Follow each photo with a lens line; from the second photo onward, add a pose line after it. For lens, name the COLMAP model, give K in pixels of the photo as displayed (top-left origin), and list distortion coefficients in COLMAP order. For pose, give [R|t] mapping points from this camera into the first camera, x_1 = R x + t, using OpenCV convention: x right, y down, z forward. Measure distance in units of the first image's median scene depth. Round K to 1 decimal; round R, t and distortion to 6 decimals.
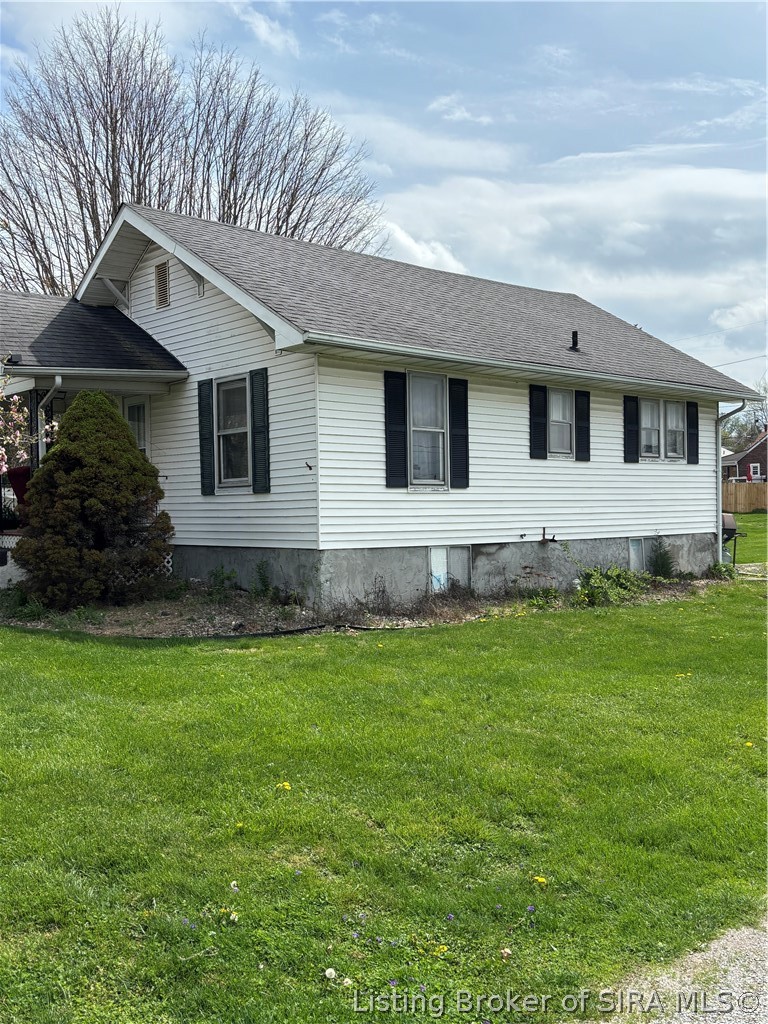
lens RADIAL K [[988.0, 0, 384.0], [0, 988.0, 512.0], [0, 0, 1]] dist [0.045274, -0.004384]
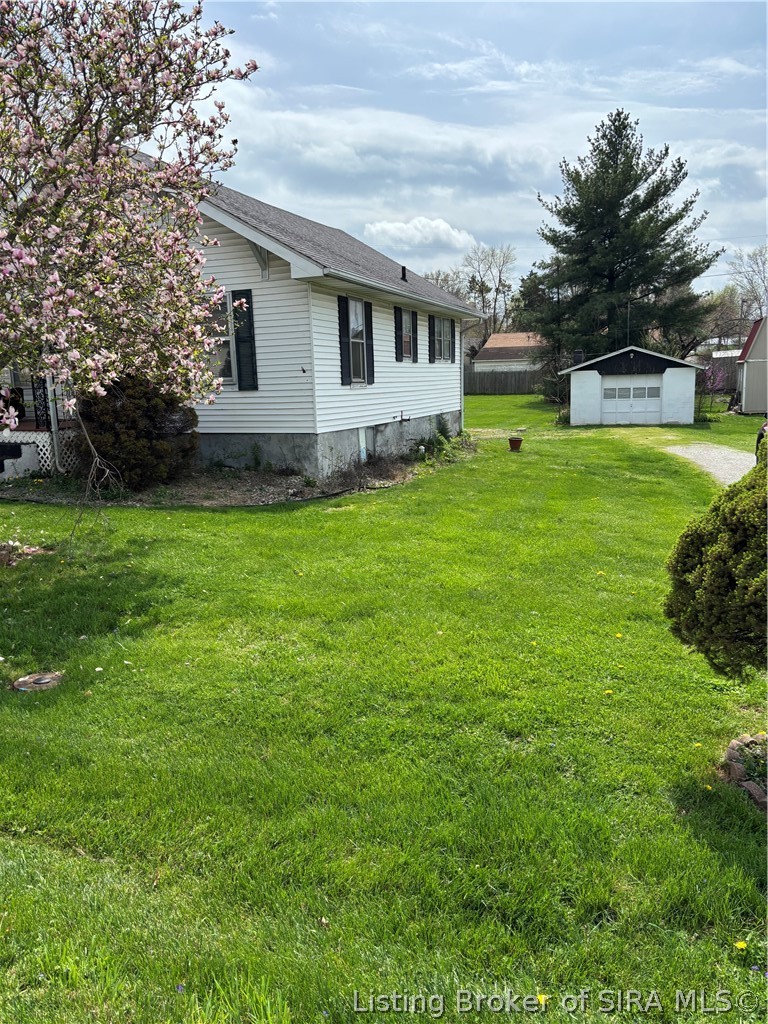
lens RADIAL K [[786.6, 0, 384.0], [0, 786.6, 512.0], [0, 0, 1]] dist [0.009710, -0.000814]
pose [[0.892080, -0.081105, 0.444539, -0.429071], [0.011184, 0.987422, 0.157709, -0.021994], [-0.451739, -0.135718, 0.881767, 0.003227]]
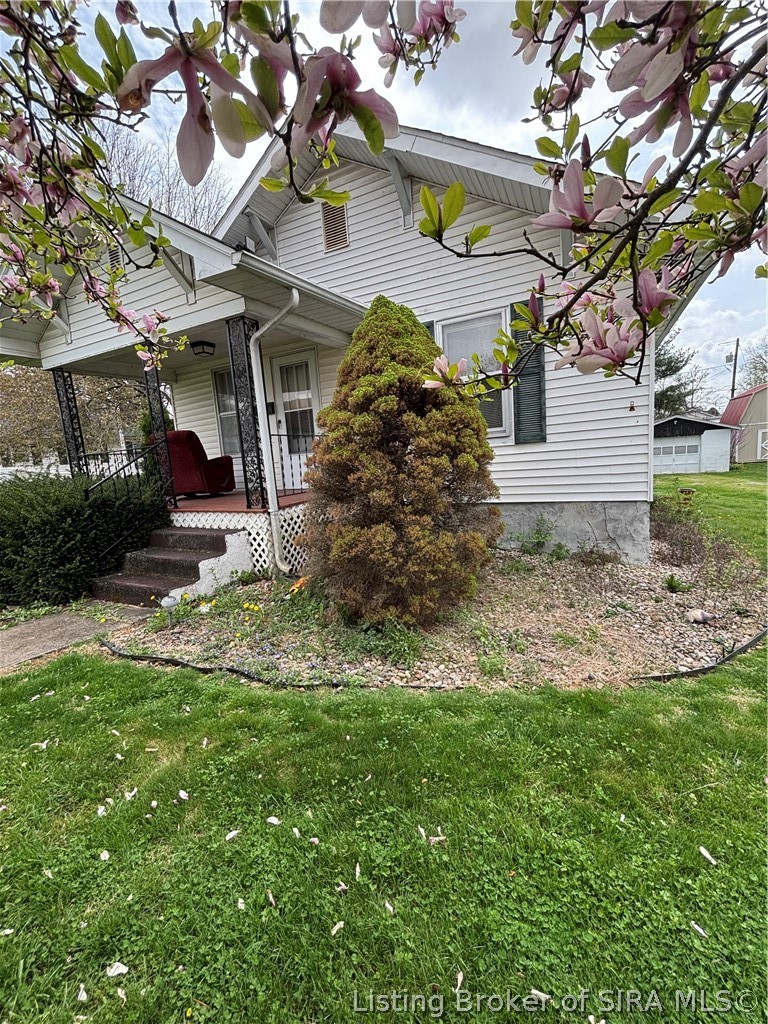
lens RADIAL K [[431.8, 0, 384.0], [0, 431.8, 512.0], [0, 0, 1]] dist [0.000602, -0.000014]
pose [[0.932860, -0.088545, 0.349189, -0.392151], [0.049647, 0.991673, 0.118831, -0.010086], [-0.356803, -0.093516, 0.929487, 0.668588]]
